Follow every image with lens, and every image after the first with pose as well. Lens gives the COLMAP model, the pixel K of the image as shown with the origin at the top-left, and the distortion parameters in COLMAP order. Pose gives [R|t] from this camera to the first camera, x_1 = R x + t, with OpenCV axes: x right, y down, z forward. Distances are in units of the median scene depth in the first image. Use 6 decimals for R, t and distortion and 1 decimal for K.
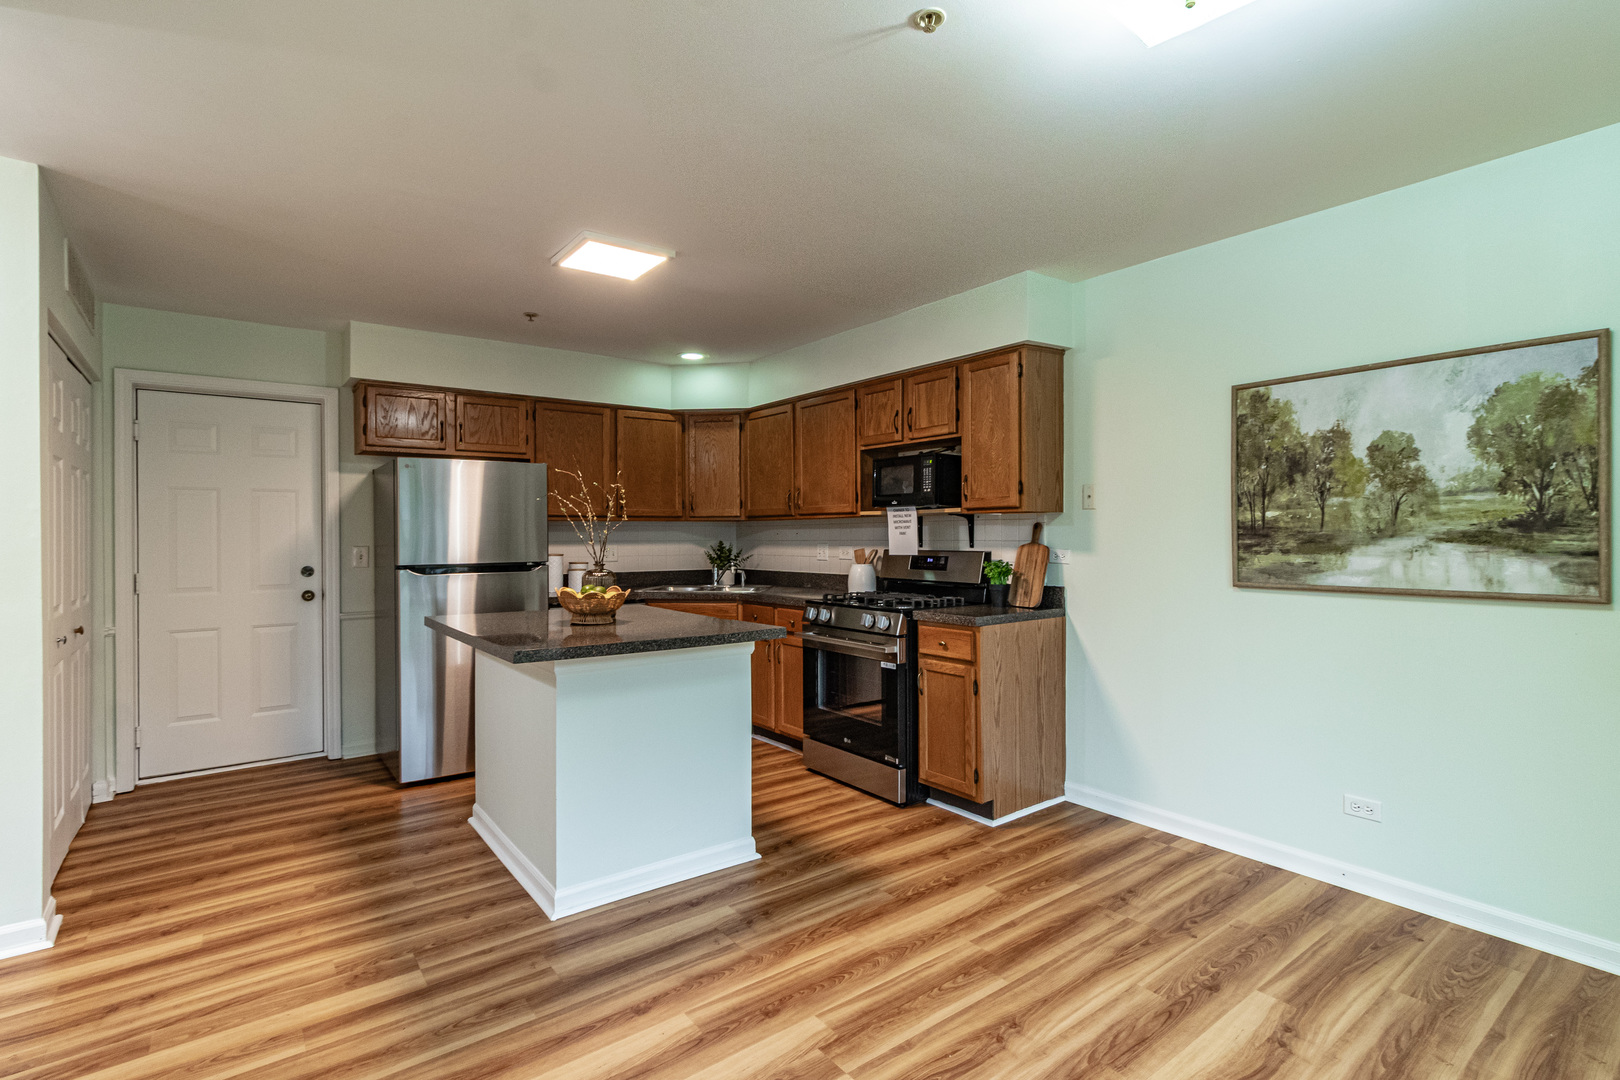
lens RADIAL K [[821.3, 0, 755.2], [0, 821.3, 535.8], [0, 0, 1]] dist [0.001156, 0.002517]
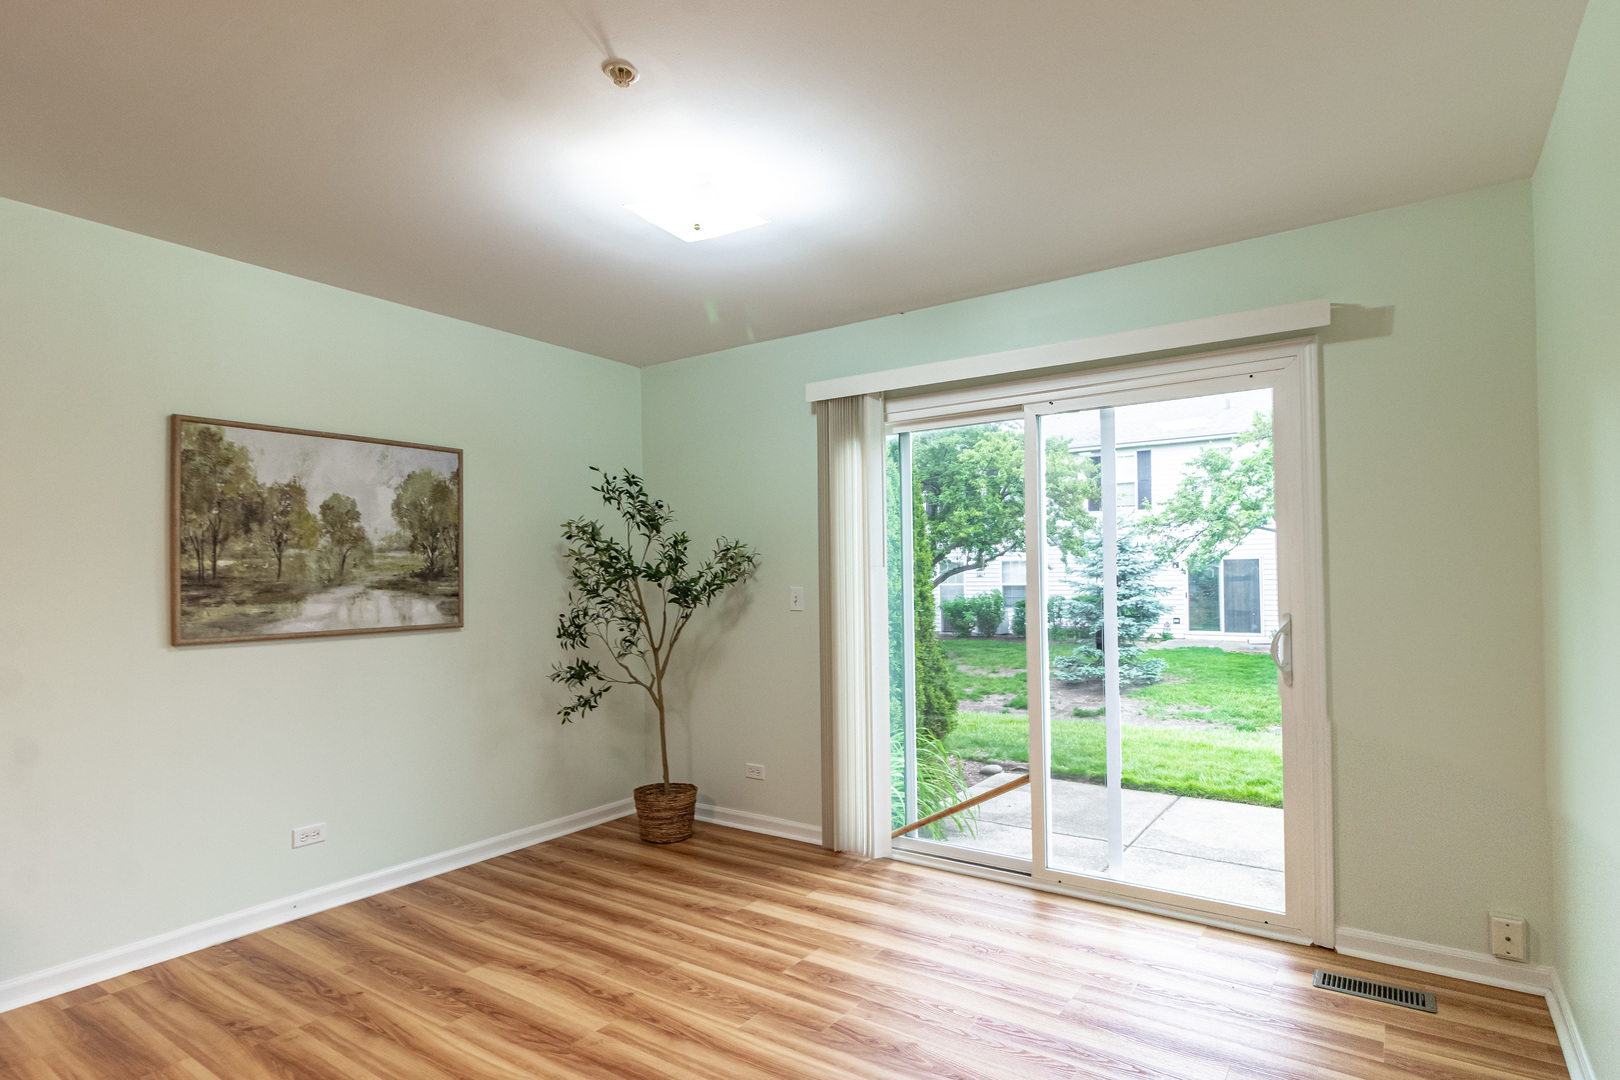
lens RADIAL K [[821.3, 0, 859.4], [0, 821.3, 561.6], [0, 0, 1]] dist [0.001156, 0.002517]
pose [[-0.396367, 0.025016, 0.917751, -0.412206], [0.015984, 0.999665, -0.020345, 0.002005], [-0.917953, 0.006605, -0.396634, 0.562689]]
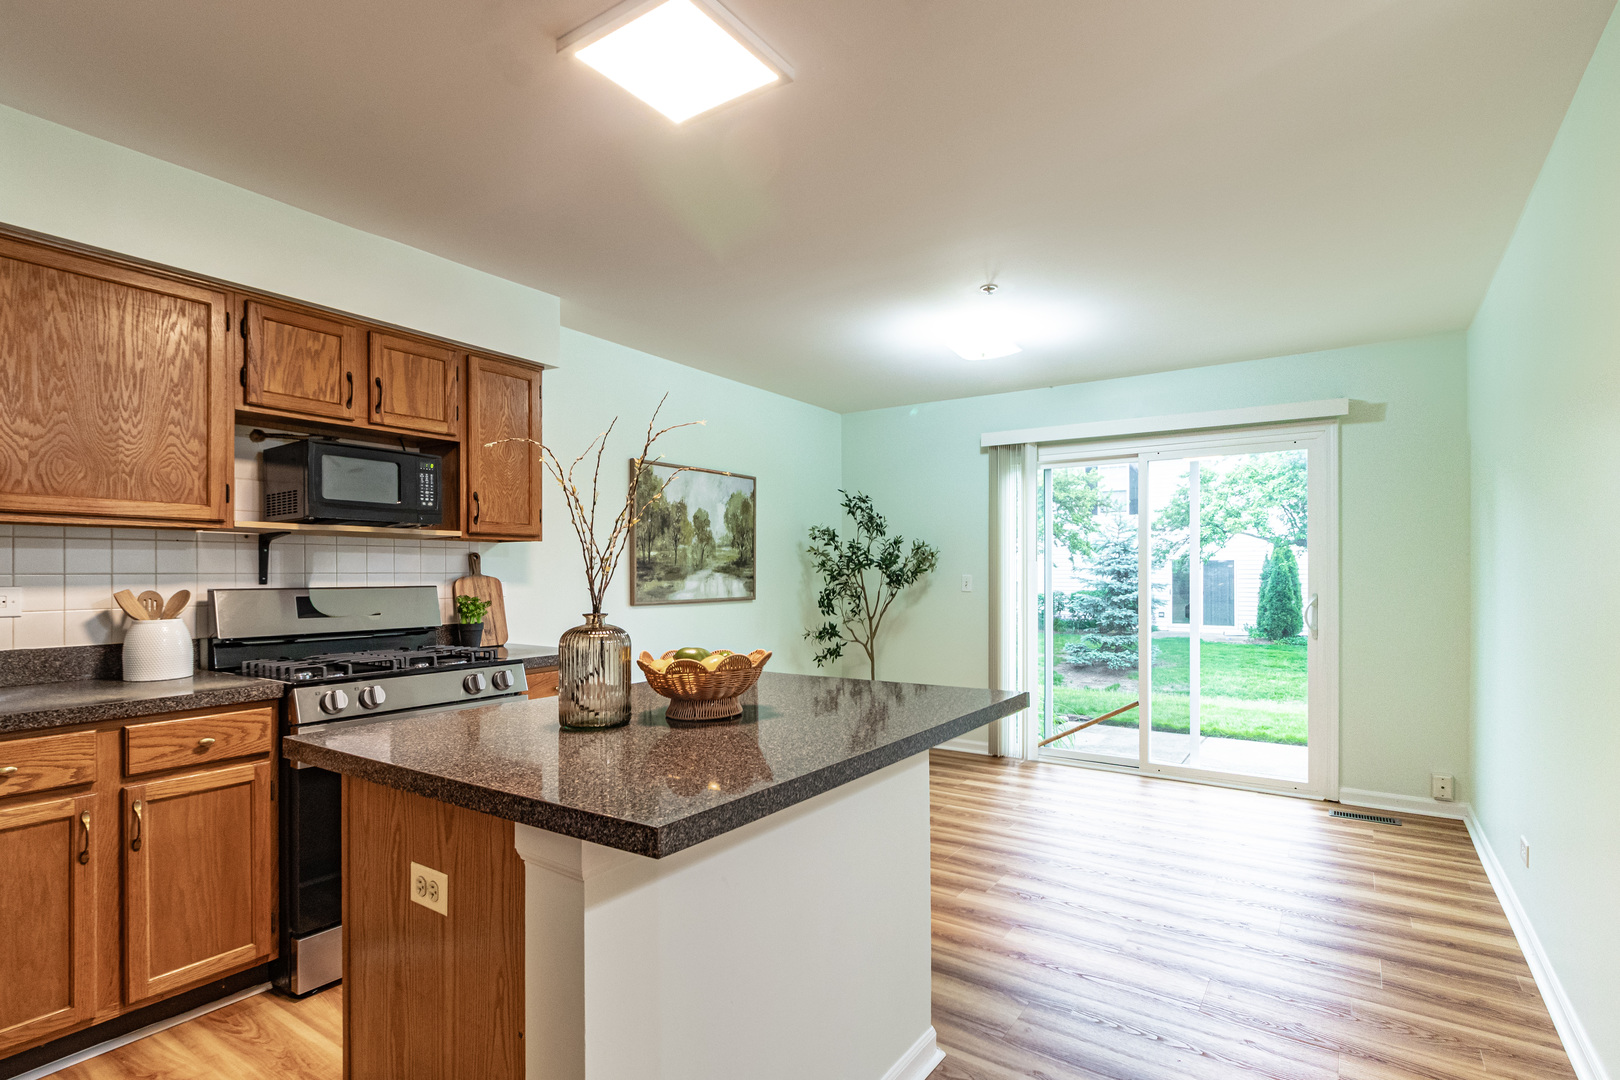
lens RADIAL K [[821.3, 0, 865.6], [0, 821.3, 579.8], [0, 0, 1]] dist [0.001156, 0.002517]
pose [[-0.444183, -0.002465, 0.895933, -0.666743], [0.005558, 0.999969, 0.005507, 0.011128], [-0.895919, 0.007426, -0.444156, 1.041381]]
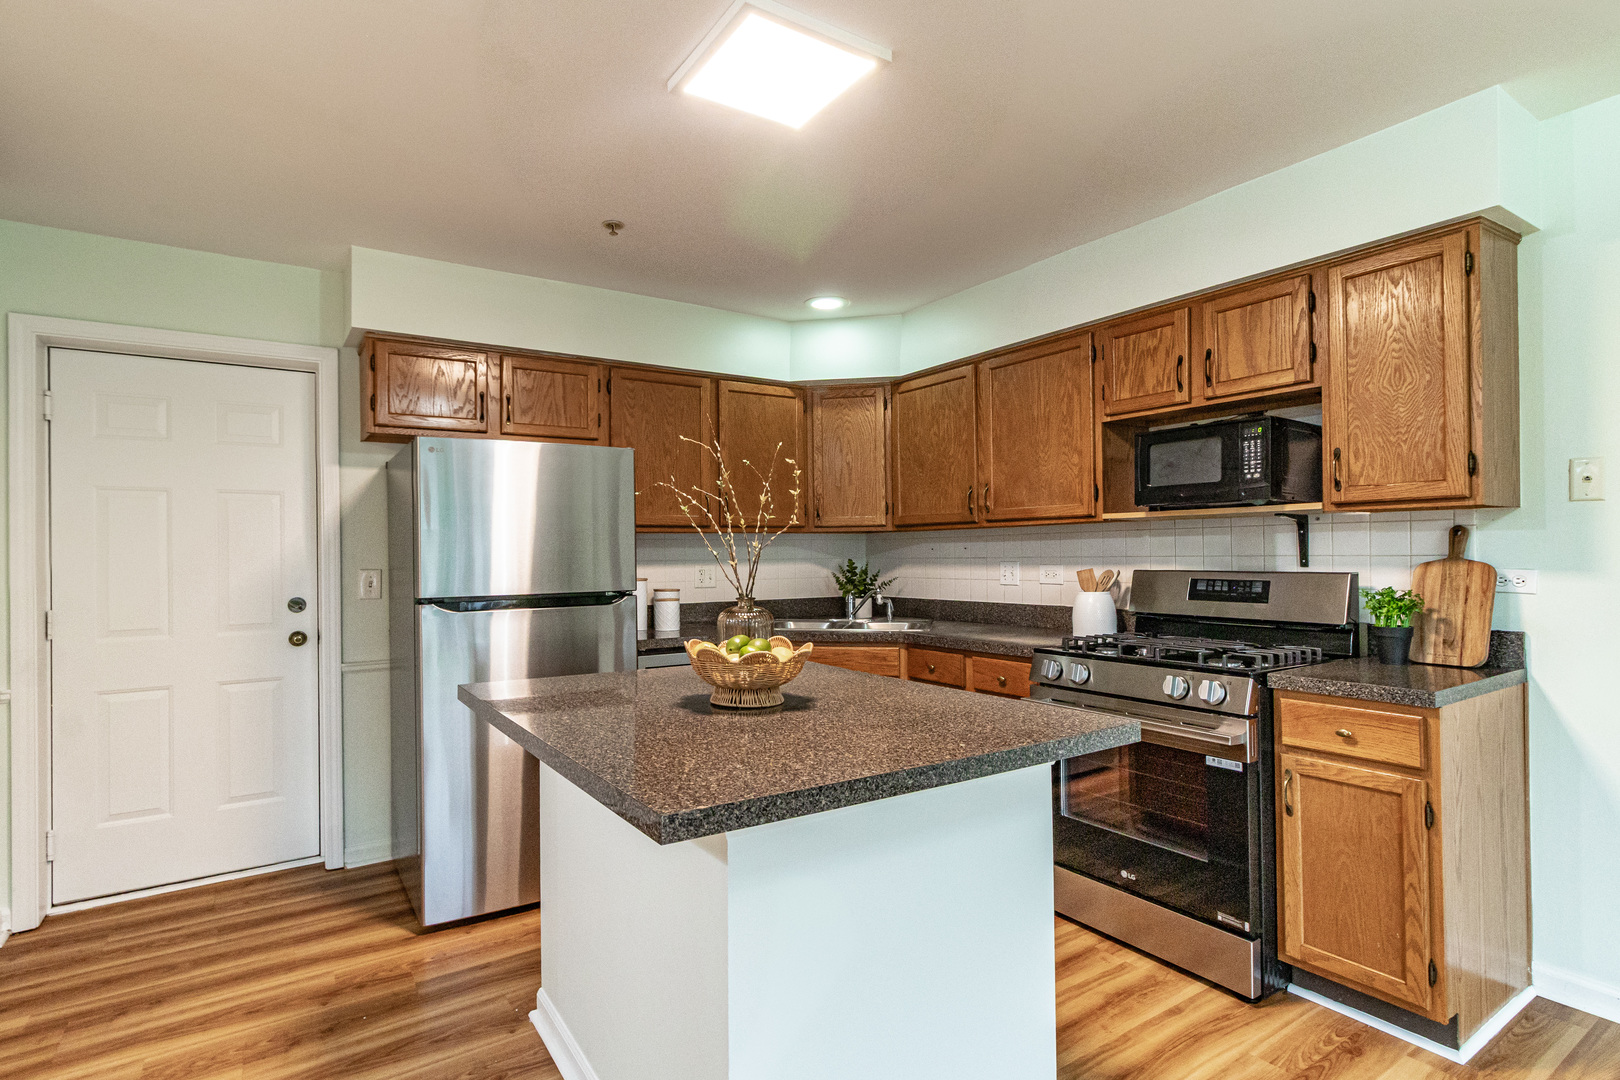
lens RADIAL K [[821.3, 0, 771.3], [0, 821.3, 551.2], [0, 0, 1]] dist [0.001156, 0.002517]
pose [[0.999804, -0.005707, -0.018937, -0.155967], [0.005600, 0.999968, -0.005674, 0.003747], [0.018968, 0.005567, 0.999805, 0.388814]]
